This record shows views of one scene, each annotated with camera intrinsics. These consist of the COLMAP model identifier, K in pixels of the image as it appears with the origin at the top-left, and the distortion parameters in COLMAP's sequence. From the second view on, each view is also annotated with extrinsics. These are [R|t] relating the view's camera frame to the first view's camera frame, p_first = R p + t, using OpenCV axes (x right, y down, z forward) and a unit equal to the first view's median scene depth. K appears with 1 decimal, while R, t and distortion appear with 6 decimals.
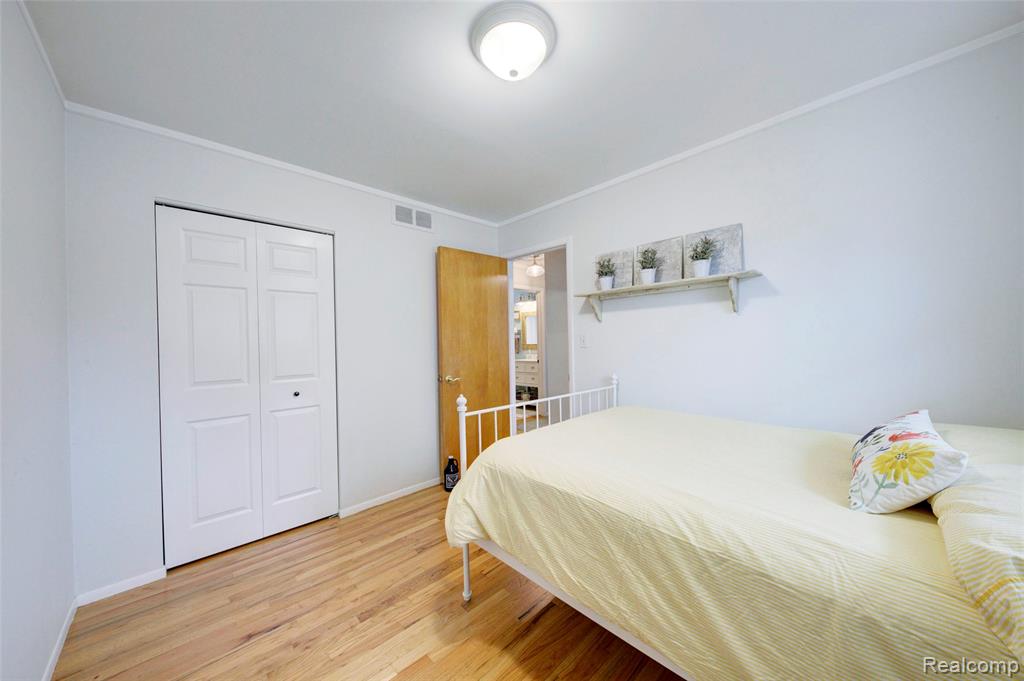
lens RADIAL K [[353.4, 0, 512.7], [0, 353.4, 341.0], [0, 0, 1]] dist [0.013024, -0.007741]
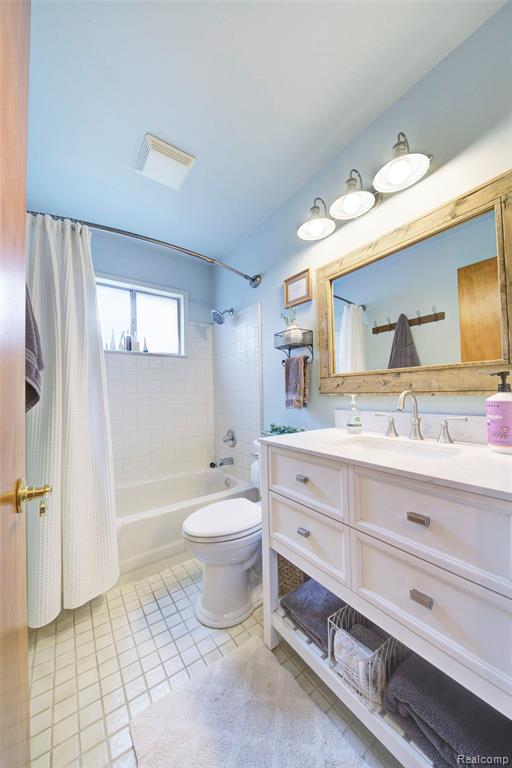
lens RADIAL K [[265.1, 0, 256.0], [0, 265.1, 384.0], [0, 0, 1]] dist [0.013024, -0.007741]
pose [[0.989550, -0.006142, -0.144057, 0.006028], [0.002579, 0.999686, -0.024913, 0.021143], [0.144165, 0.024281, 0.989256, 0.769195]]
